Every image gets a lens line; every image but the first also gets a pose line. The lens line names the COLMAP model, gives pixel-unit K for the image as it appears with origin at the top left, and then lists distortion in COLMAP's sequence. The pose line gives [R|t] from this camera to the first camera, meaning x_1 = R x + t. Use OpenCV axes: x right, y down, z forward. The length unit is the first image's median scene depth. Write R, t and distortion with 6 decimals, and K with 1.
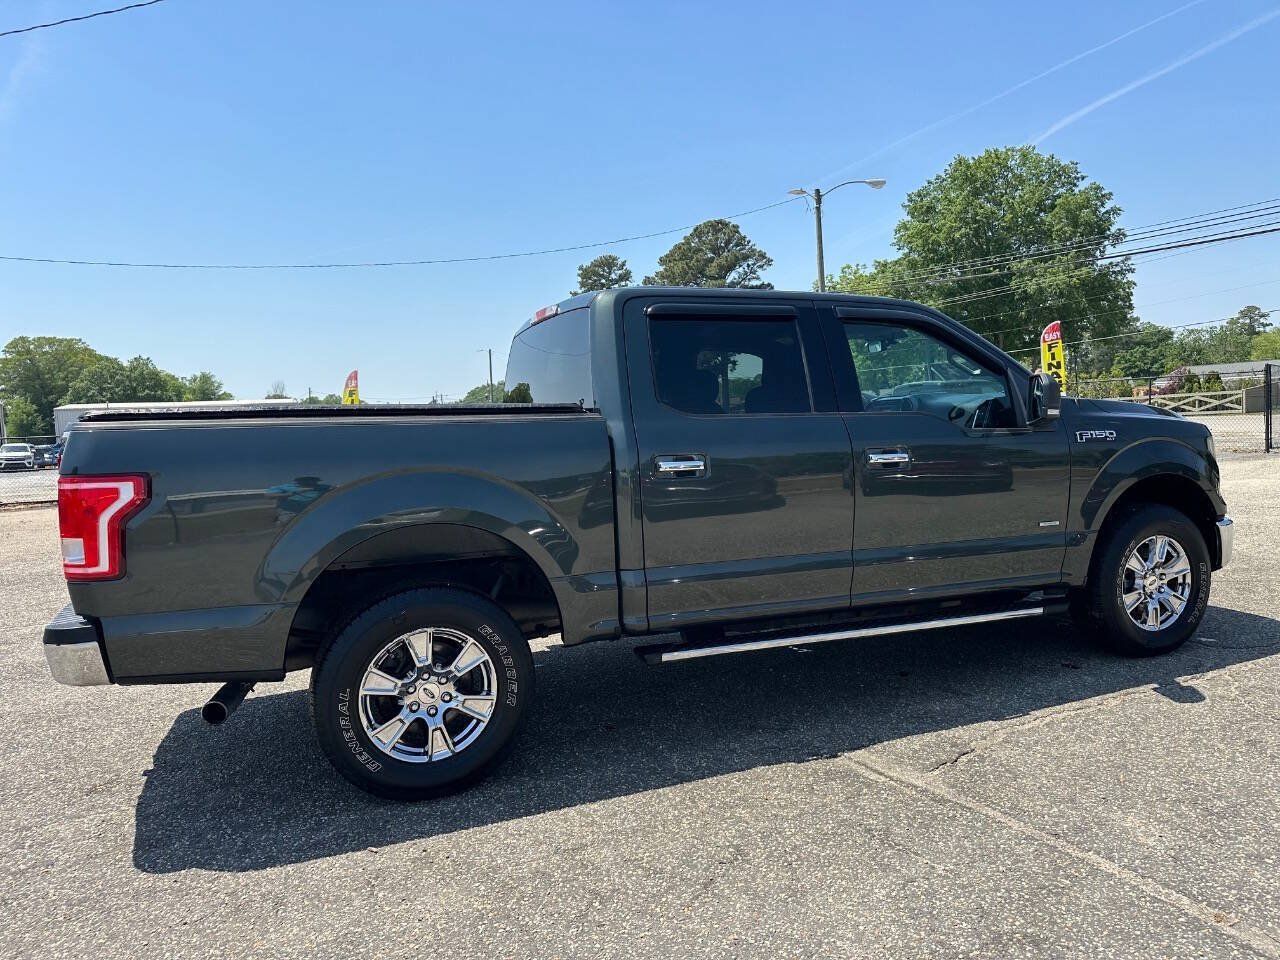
lens RADIAL K [[916.4, 0, 640.0], [0, 916.4, 480.0], [0, 0, 1]] dist [0.063048, -0.069572]
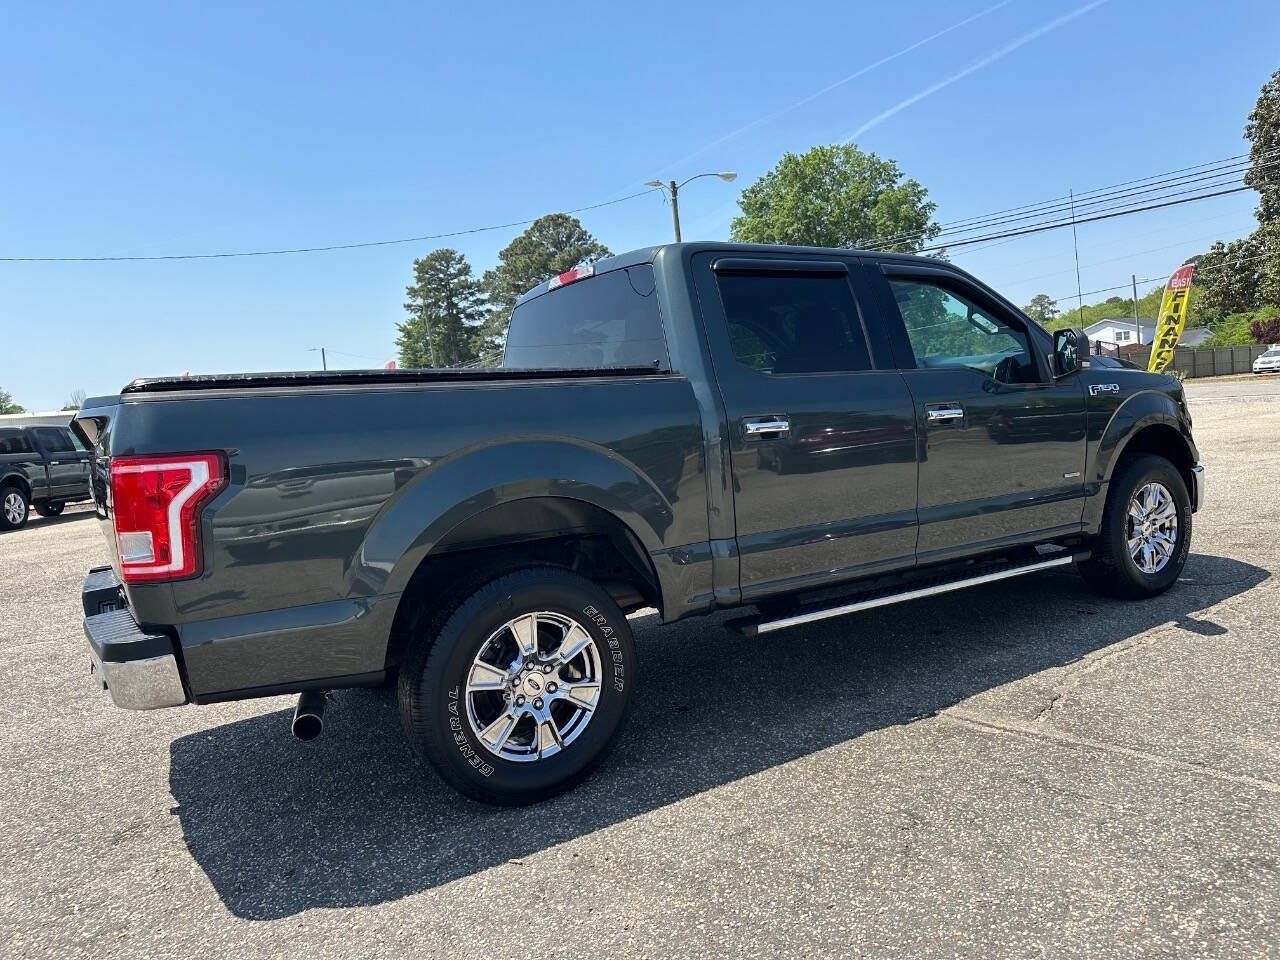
lens RADIAL K [[914.2, 0, 649.2], [0, 914.2, 481.4], [0, 0, 1]] dist [0.100377, -0.123524]
pose [[0.982053, -0.049424, 0.182016, -0.194774], [0.048542, 0.998778, 0.009300, 0.020353], [-0.182253, -0.000298, 0.983252, 0.063067]]
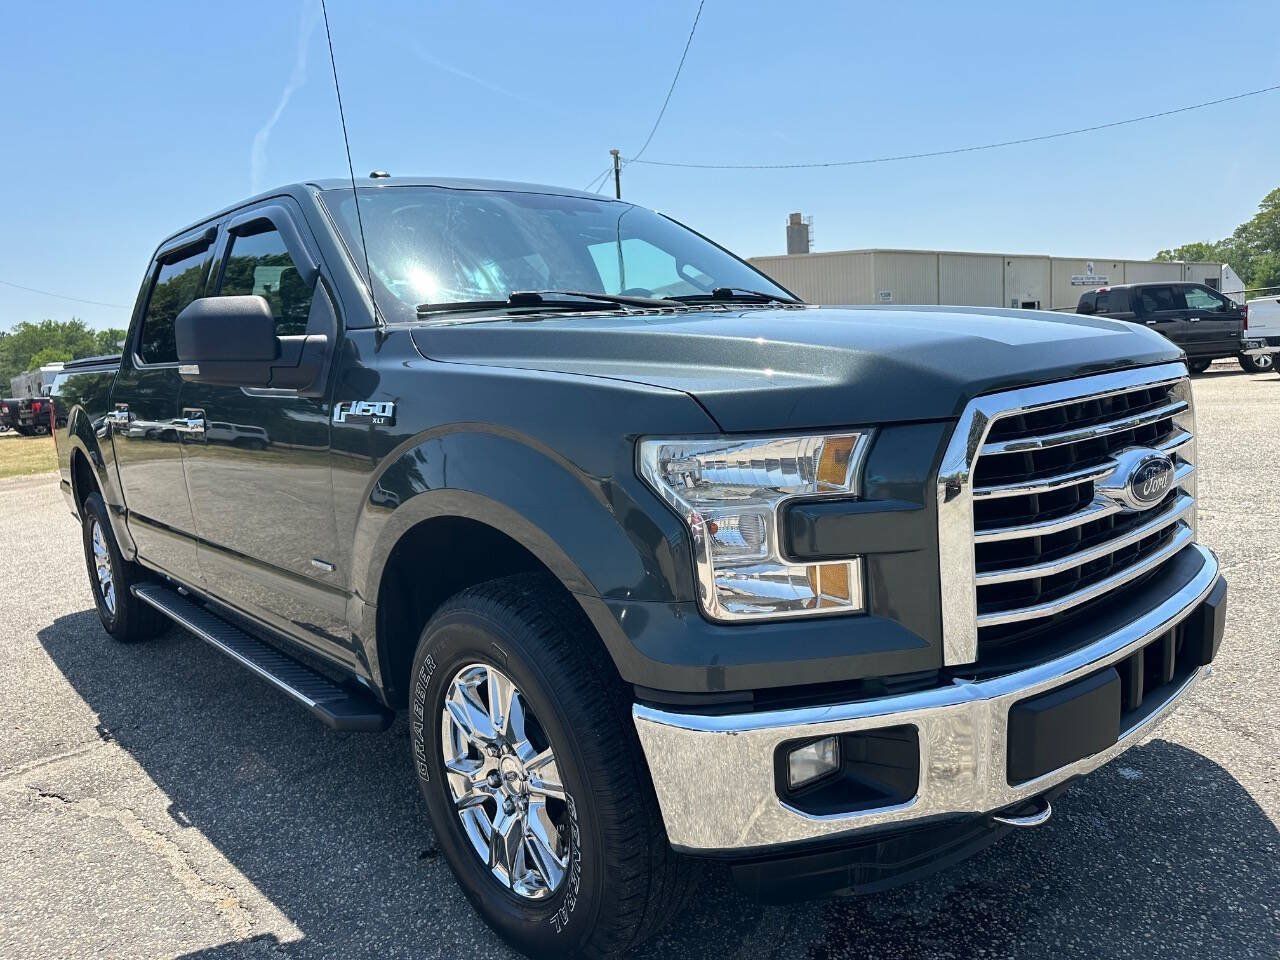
lens RADIAL K [[902.3, 0, 616.9], [0, 902.3, 482.8], [0, 0, 1]] dist [0.081894, -0.096815]
pose [[0.320773, 0.151061, -0.935032, 0.927201], [0.000420, 0.987177, 0.159630, -0.081321], [0.947156, -0.051598, 0.316596, 0.930386]]
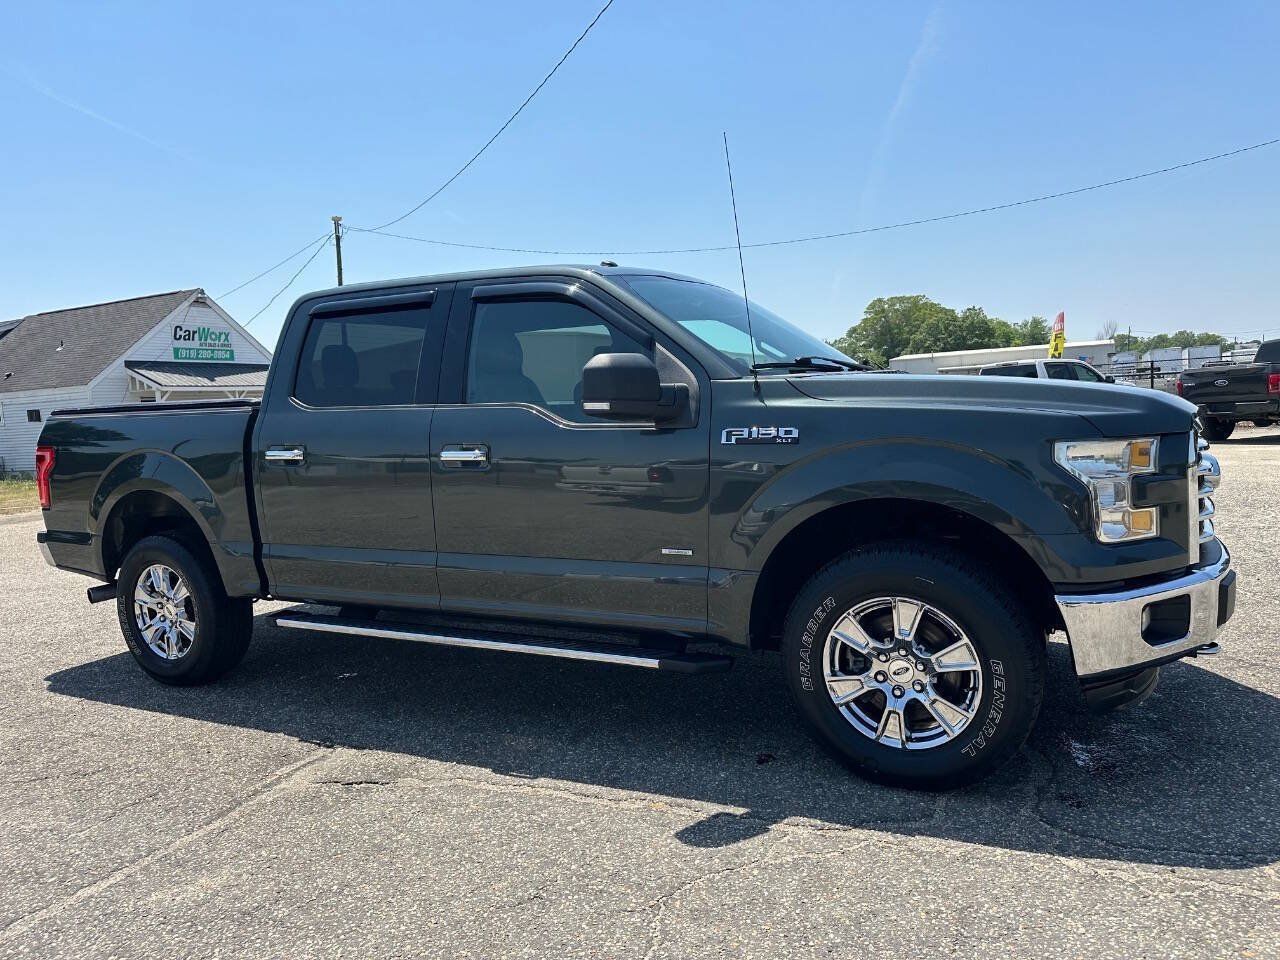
lens RADIAL K [[911.1, 0, 633.3], [0, 911.1, 482.3], [0, 0, 1]] dist [0.086877, -0.107743]
pose [[0.630844, 0.071712, -0.772588, 0.910379], [-0.021525, 0.996954, 0.074962, -0.058342], [0.775611, -0.030659, 0.630466, 0.477728]]
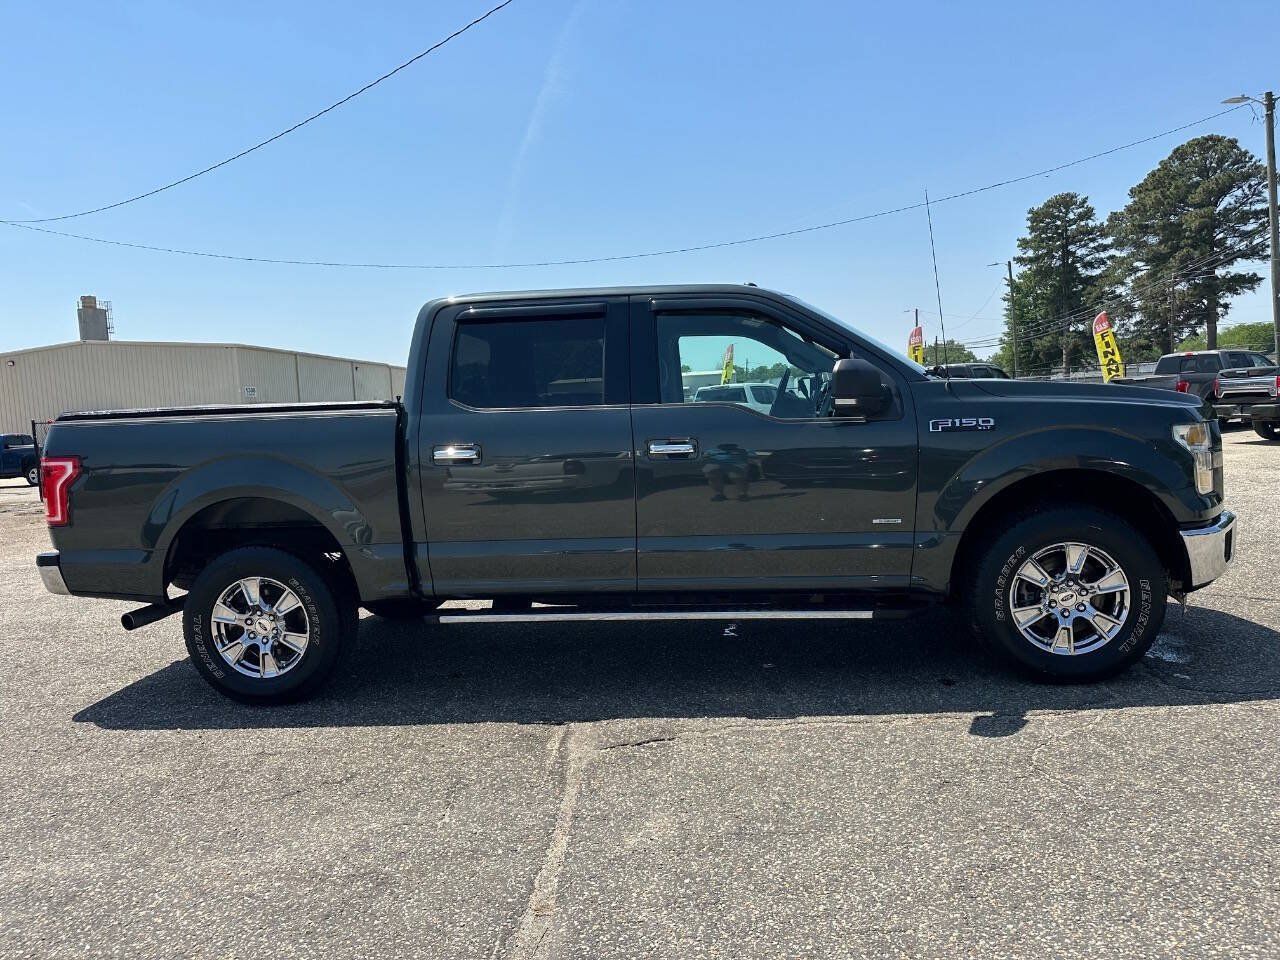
lens RADIAL K [[911.1, 0, 633.3], [0, 911.1, 482.3], [0, 0, 1]] dist [0.086877, -0.107743]
pose [[0.875506, 0.032177, -0.482135, 0.610889], [-0.011349, 0.998874, 0.046055, -0.027923], [0.483075, -0.034849, 0.874885, 0.082913]]
